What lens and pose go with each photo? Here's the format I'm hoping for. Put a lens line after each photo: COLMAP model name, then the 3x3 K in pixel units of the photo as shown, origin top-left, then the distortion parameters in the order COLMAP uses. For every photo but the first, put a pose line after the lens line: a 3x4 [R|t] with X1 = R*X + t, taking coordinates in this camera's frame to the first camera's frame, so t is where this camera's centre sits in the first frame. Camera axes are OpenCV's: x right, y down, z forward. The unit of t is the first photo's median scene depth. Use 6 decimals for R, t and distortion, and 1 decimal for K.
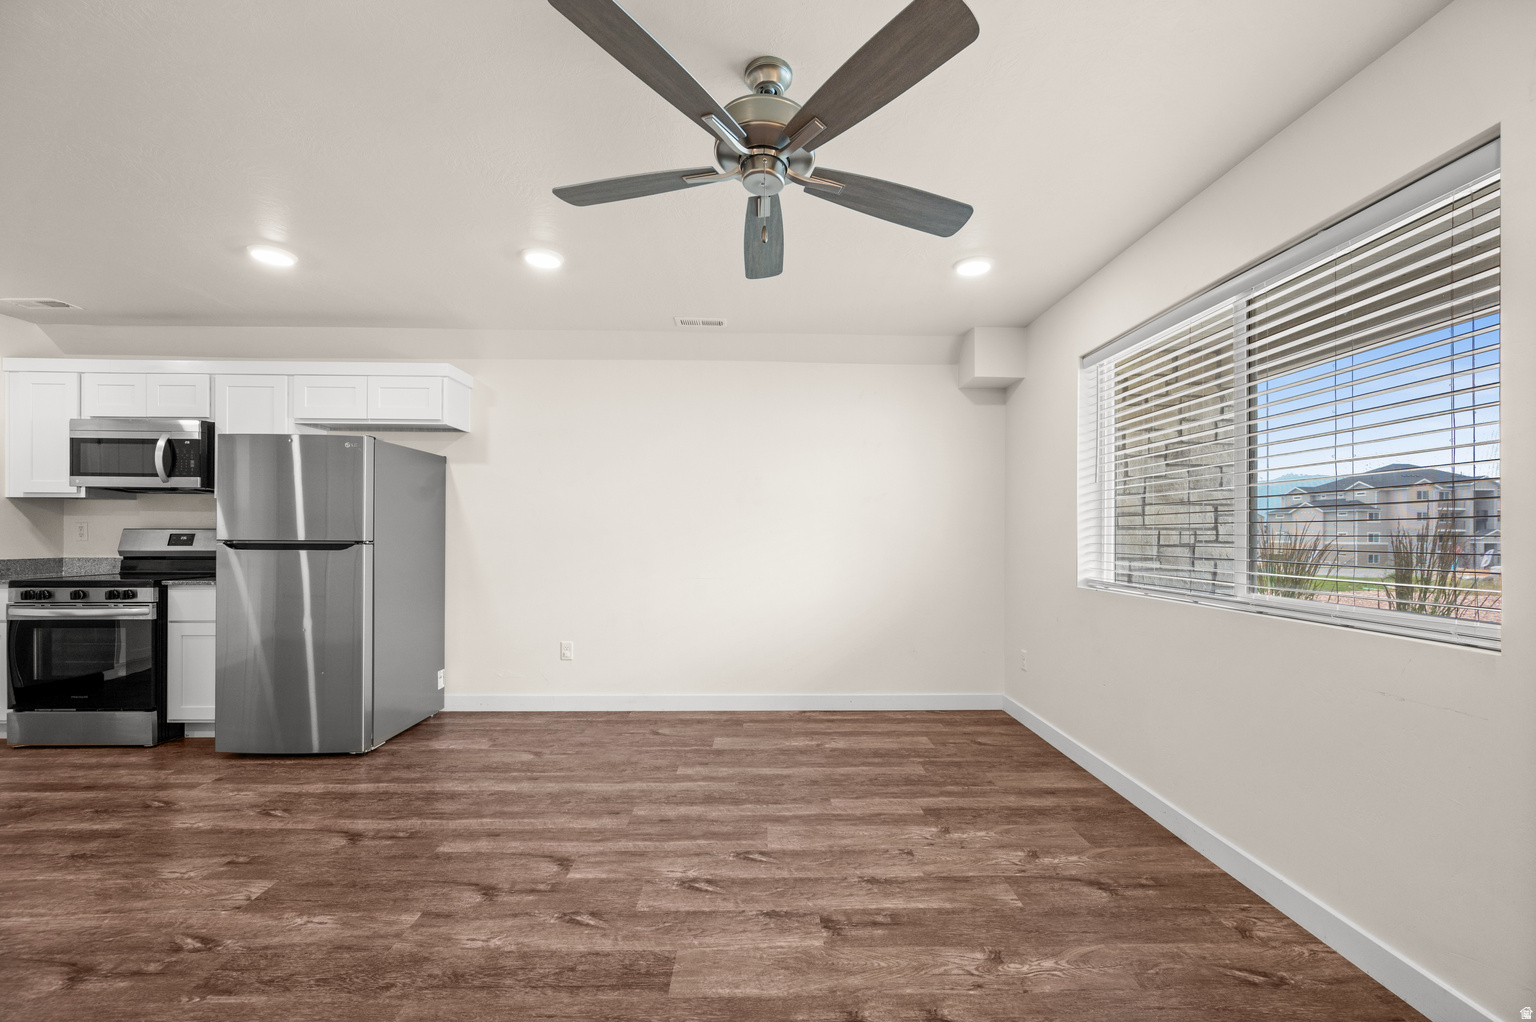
lens RADIAL K [[609.7, 0, 770.9], [0, 609.7, 533.5], [0, 0, 1]] dist [-0.000847, 0.000191]
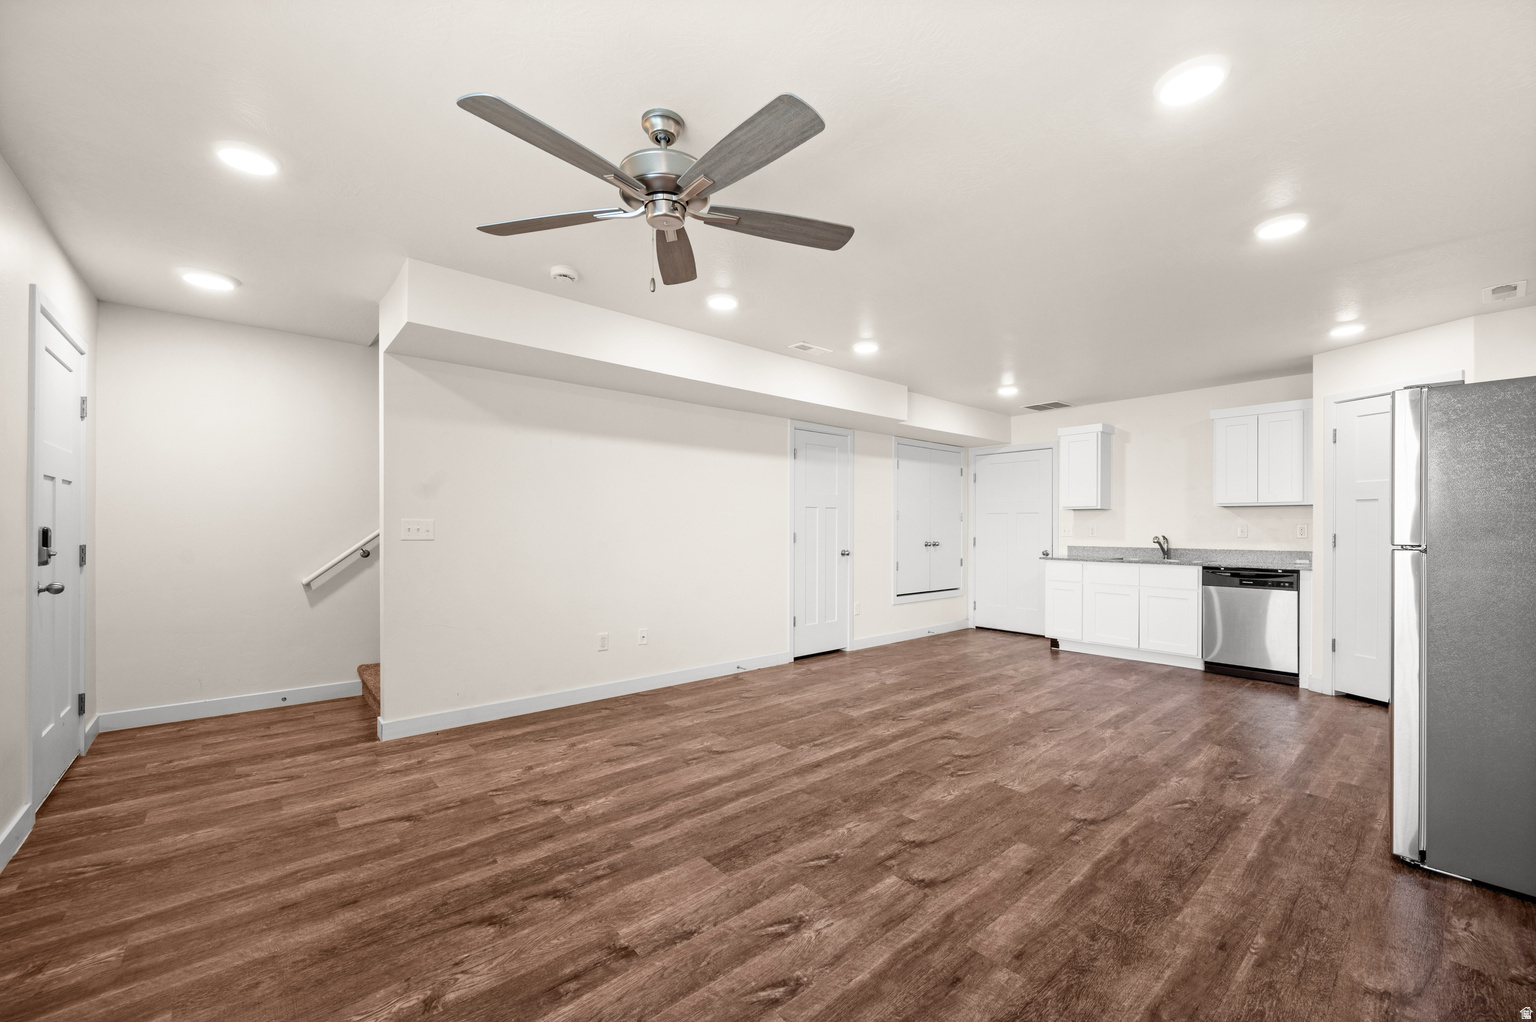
lens RADIAL K [[609.0, 0, 773.6], [0, 609.0, 527.0], [0, 0, 1]] dist [-0.001284, -0.000116]
pose [[-0.766015, -0.007992, -0.642773, 0.314563], [-0.006857, 0.999967, -0.004261, -0.000100], [0.642786, 0.001144, -0.766045, 1.120326]]
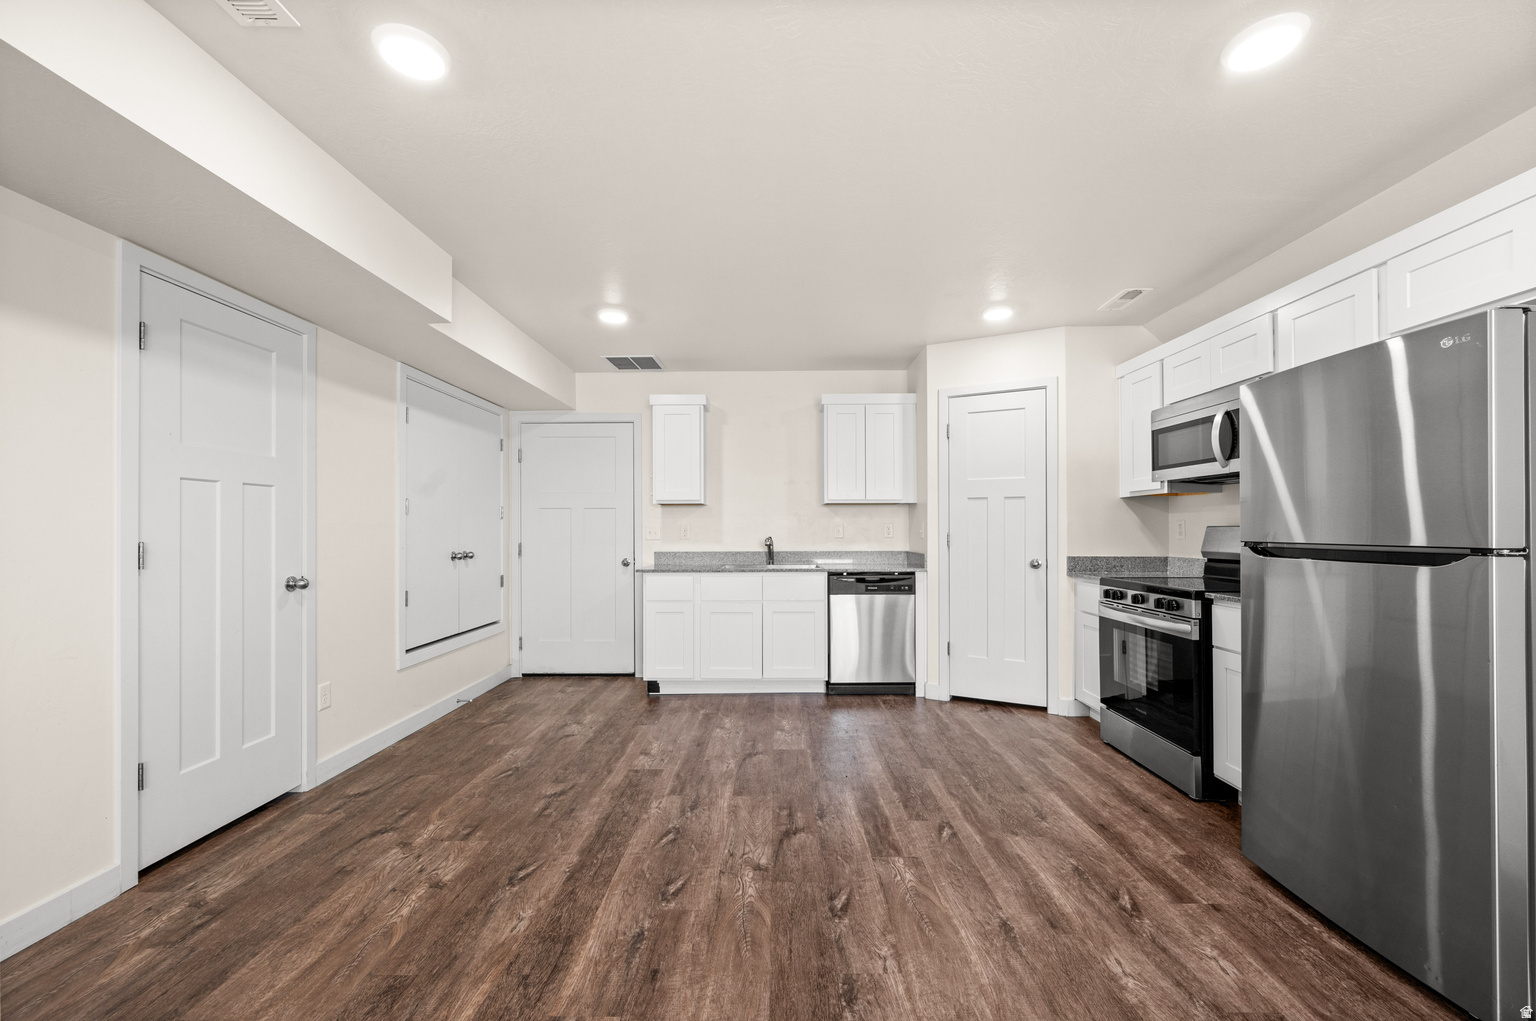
lens RADIAL K [[609.0, 0, 773.6], [0, 609.0, 526.5], [0, 0, 1]] dist [-0.001284, -0.000116]
pose [[-0.026420, -0.010300, -0.999598, -0.223040], [0.002603, 0.999943, -0.010372, -0.000371], [0.999648, -0.002876, -0.026391, 0.513560]]
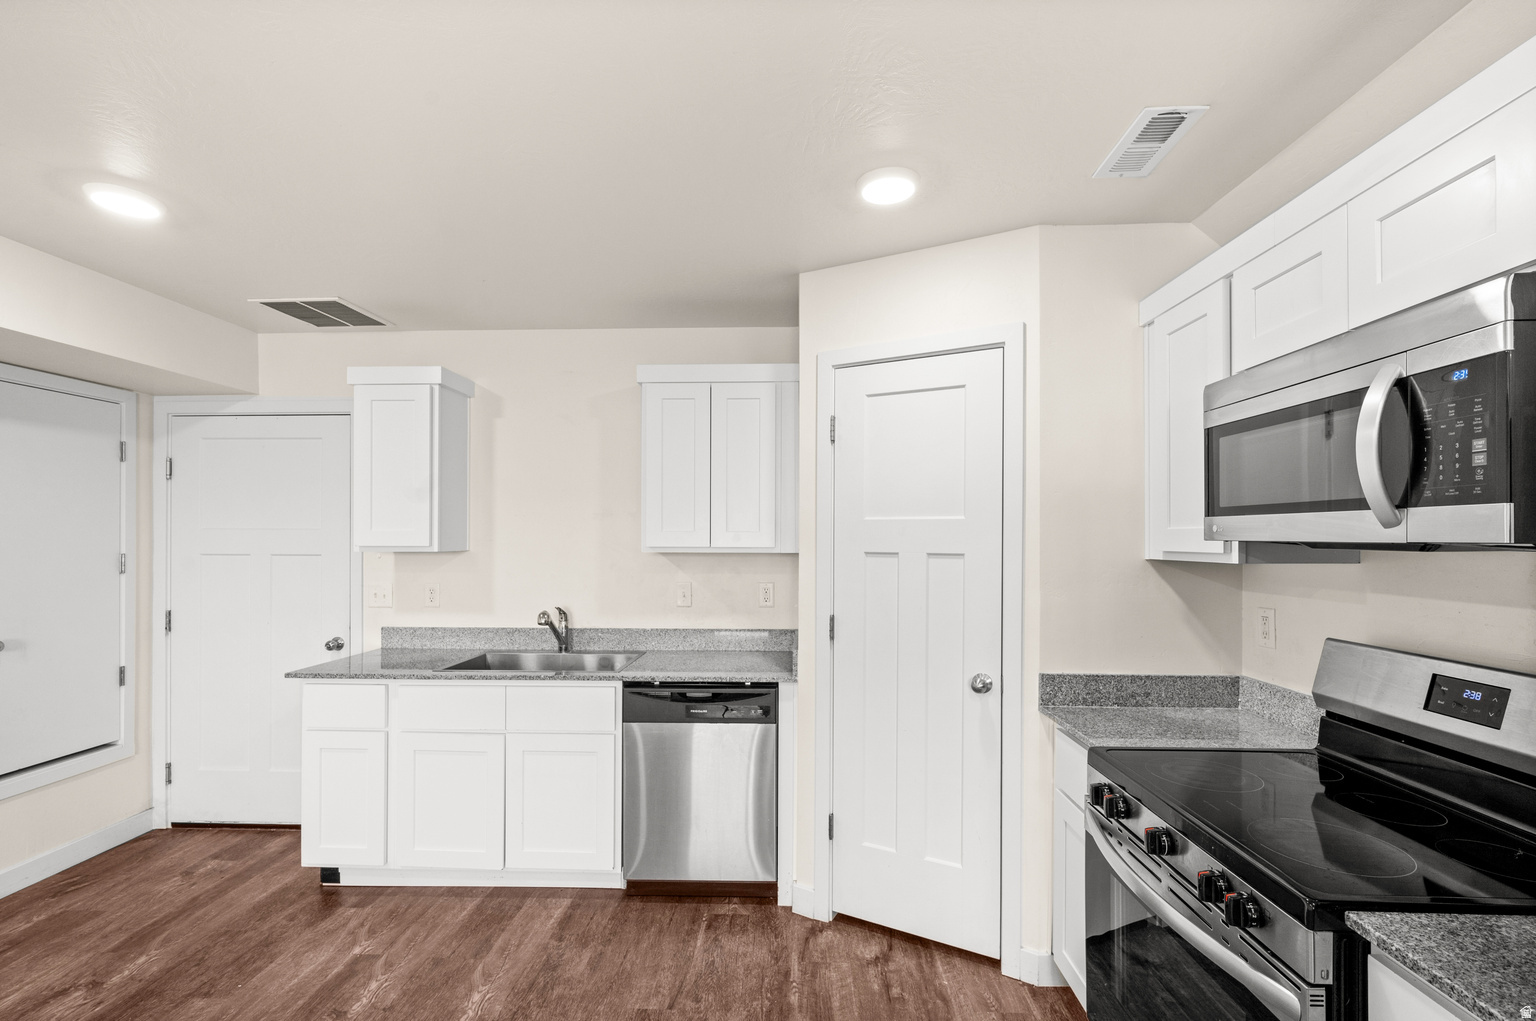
lens RADIAL K [[686.8, 0, 771.4], [0, 686.8, 538.9], [0, 0, 1]] dist [0.000173, 0.000253]
pose [[-0.054606, -0.004881, -0.998496, -0.757052], [-0.002263, 0.999986, -0.004764, -0.089556], [0.998505, 0.001999, -0.054616, 0.844412]]
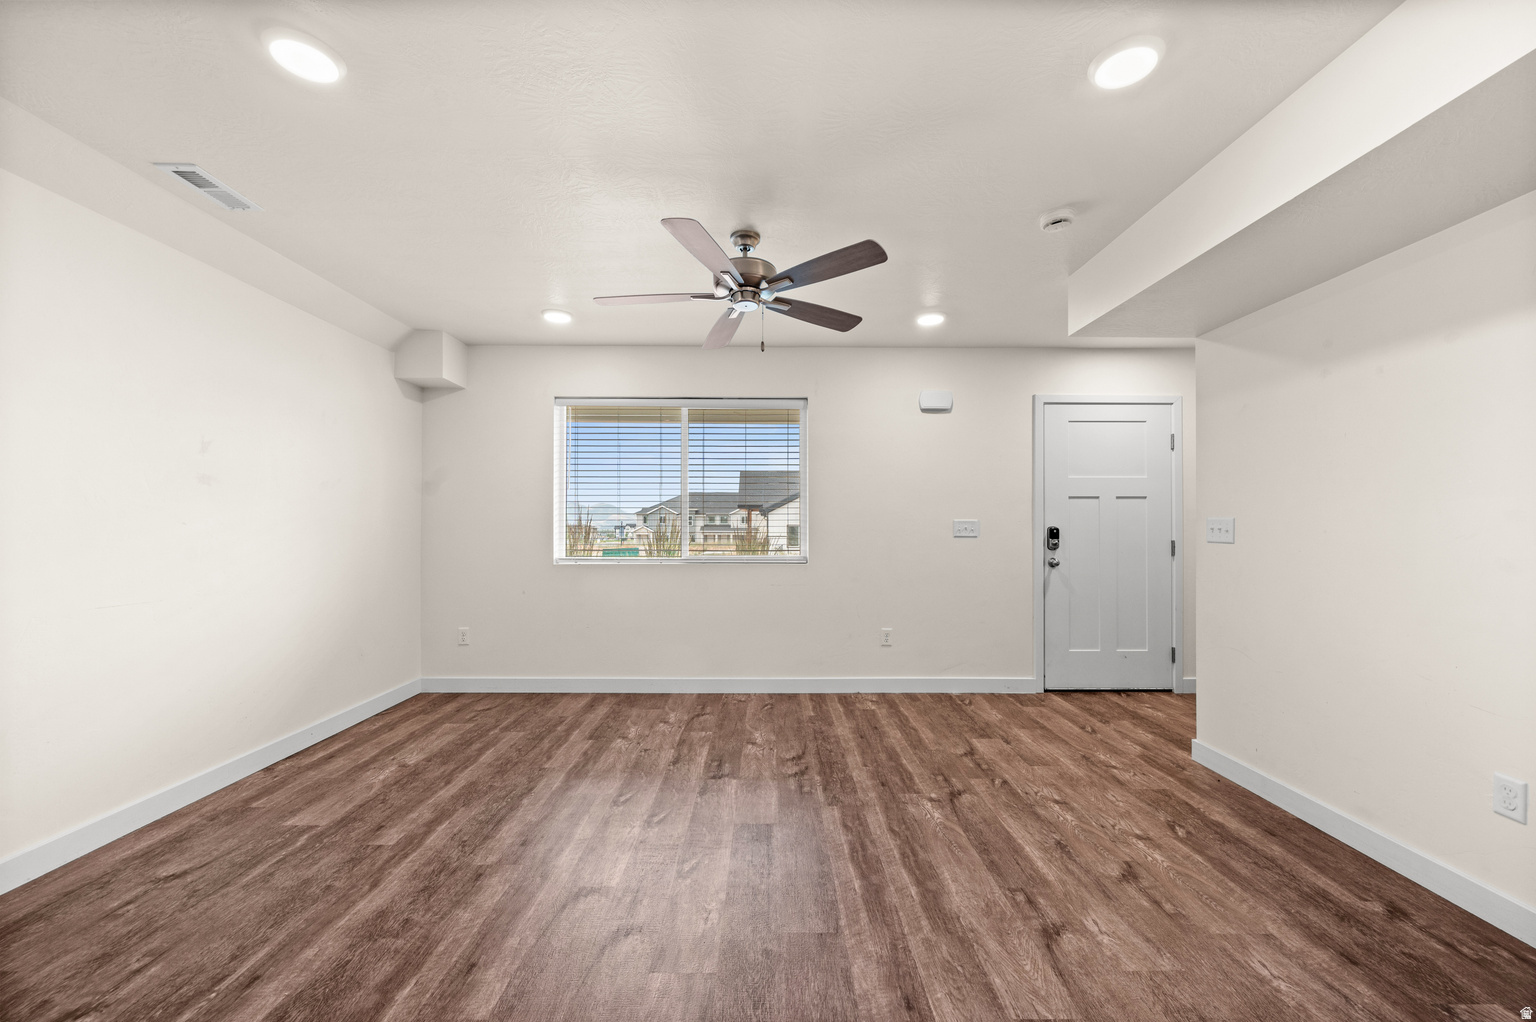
lens RADIAL K [[609.0, 0, 773.6], [0, 609.0, 527.0], [0, 0, 1]] dist [-0.001284, -0.000116]
pose [[0.012015, -0.006863, 0.999904, -0.880537], [-0.001695, 0.999975, 0.006884, -0.005419], [-0.999926, -0.001778, 0.012003, 0.507639]]
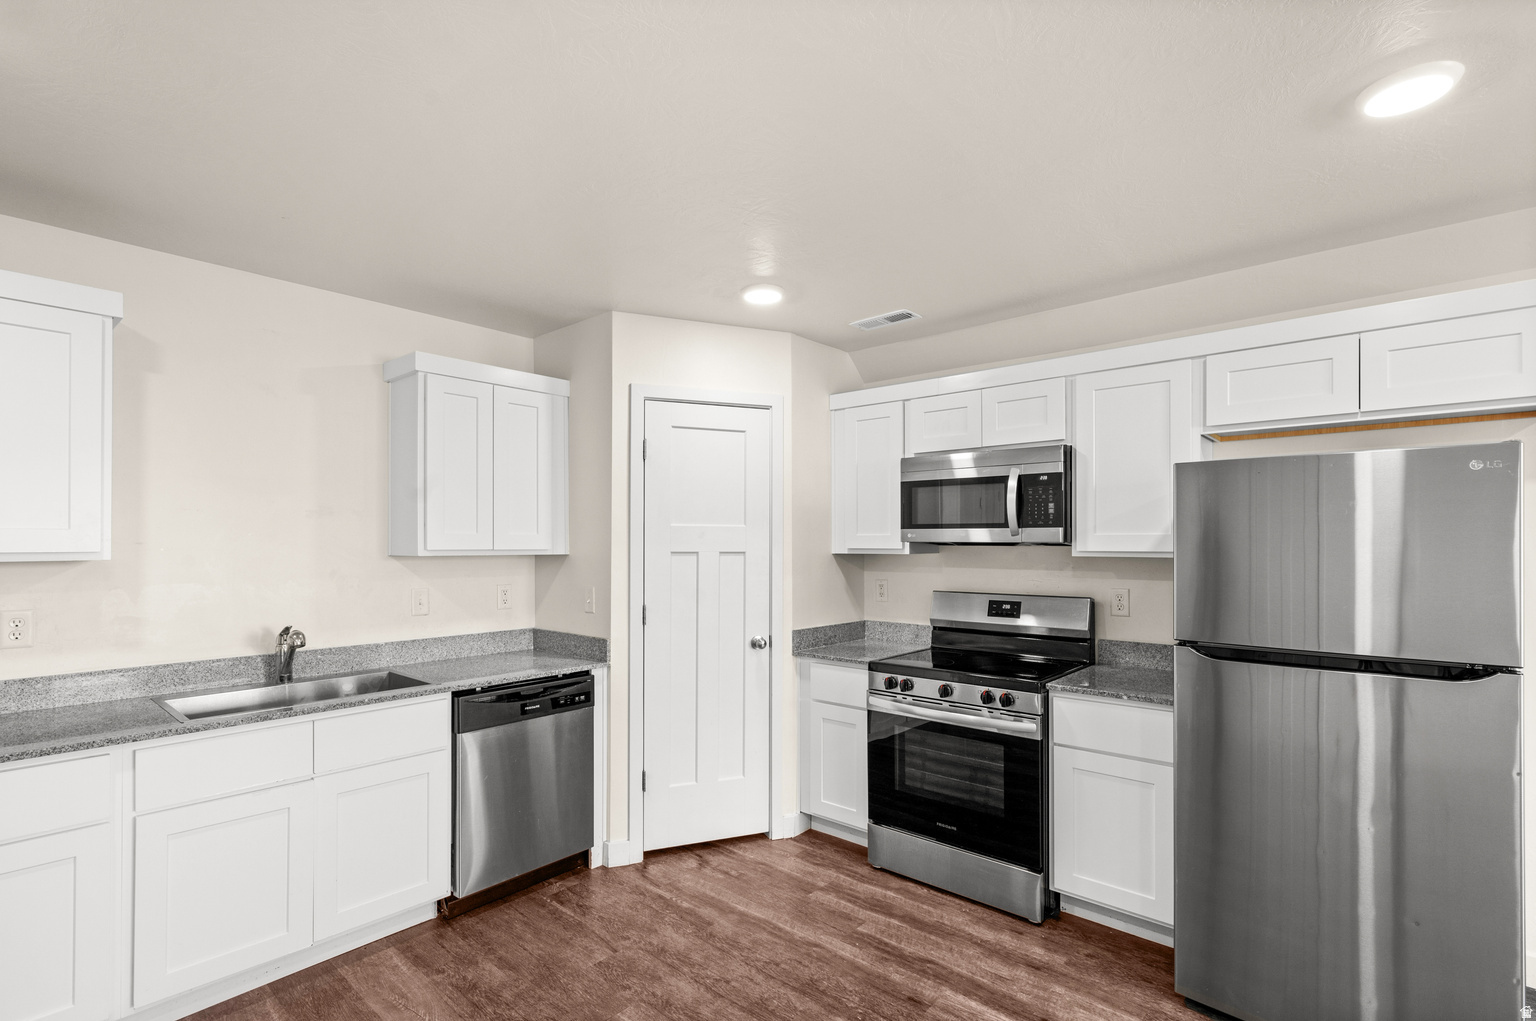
lens RADIAL K [[715.3, 0, 768.7], [0, 715.3, 539.2], [0, 0, 1]] dist [0.000014, 0.000150]
pose [[0.738372, -0.008383, -0.674341, -0.755058], [0.003924, 0.999959, -0.008135, -0.087627], [0.674382, 0.003361, 0.738375, 0.212639]]
